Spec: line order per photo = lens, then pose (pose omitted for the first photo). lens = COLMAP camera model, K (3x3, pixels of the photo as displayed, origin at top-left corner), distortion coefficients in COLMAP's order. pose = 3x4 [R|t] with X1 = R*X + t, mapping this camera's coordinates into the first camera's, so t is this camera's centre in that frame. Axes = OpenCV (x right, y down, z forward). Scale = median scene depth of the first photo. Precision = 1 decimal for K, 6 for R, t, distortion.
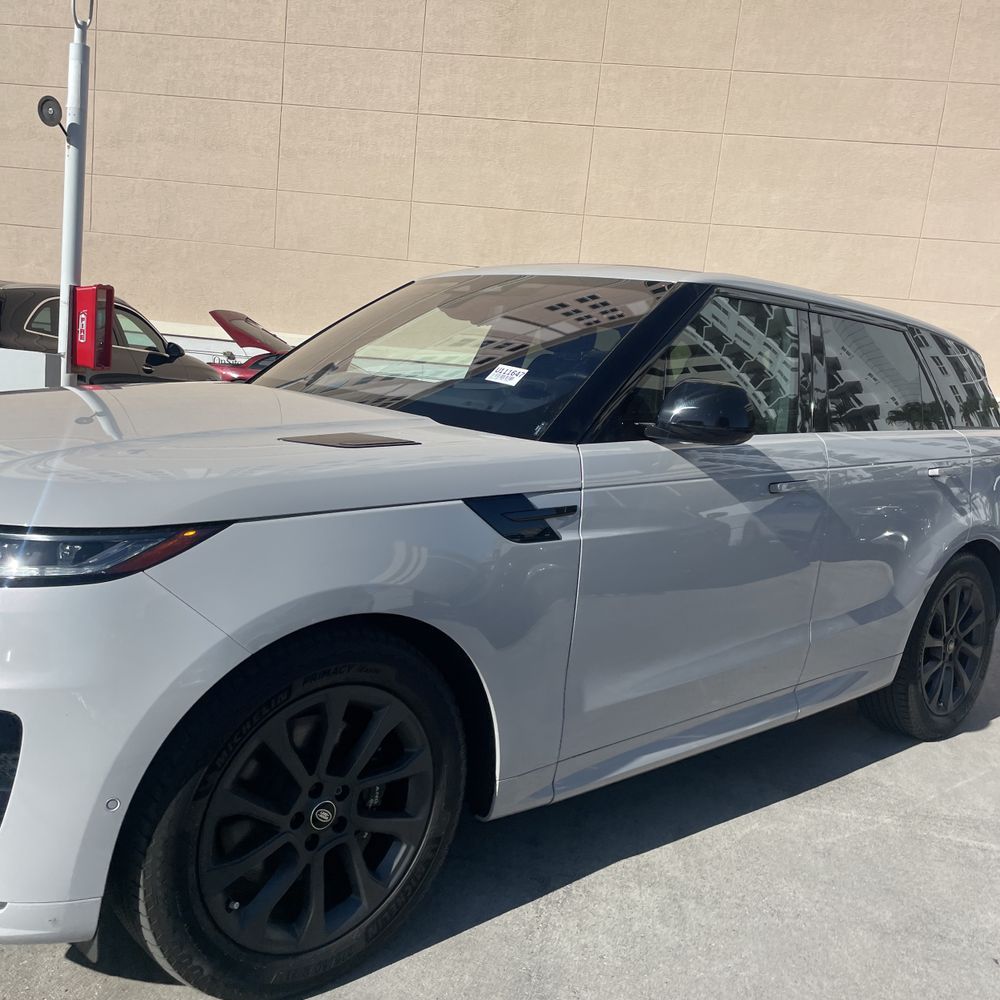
lens RADIAL K [[998.2, 0, 504.5], [0, 998.2, 504.6], [0, 0, 1]] dist [0.076916, -0.094126]
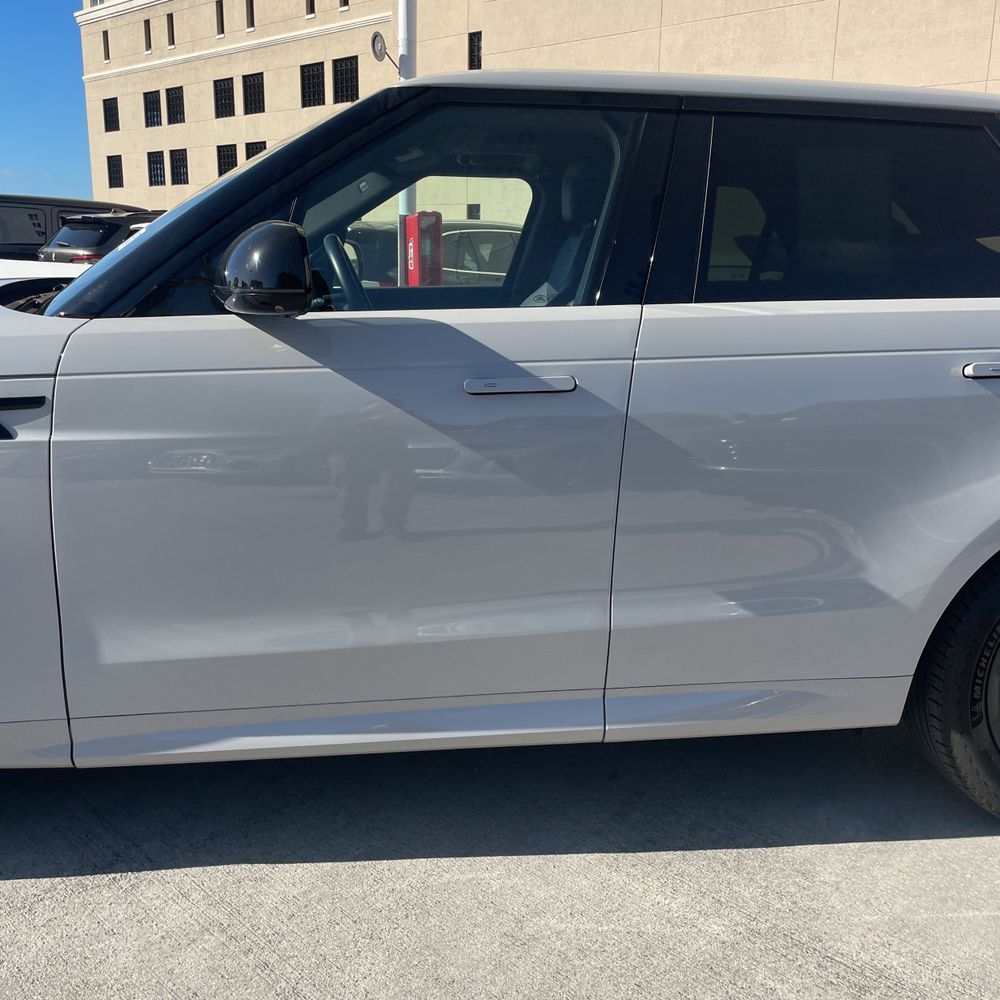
lens RADIAL K [[998.2, 0, 504.5], [0, 998.2, 504.6], [0, 0, 1]] dist [0.076916, -0.094126]
pose [[0.807227, 0.068737, -0.586225, 0.105360], [-0.032972, 0.996896, 0.071487, 0.002093], [0.589319, -0.038377, 0.806988, 0.073646]]
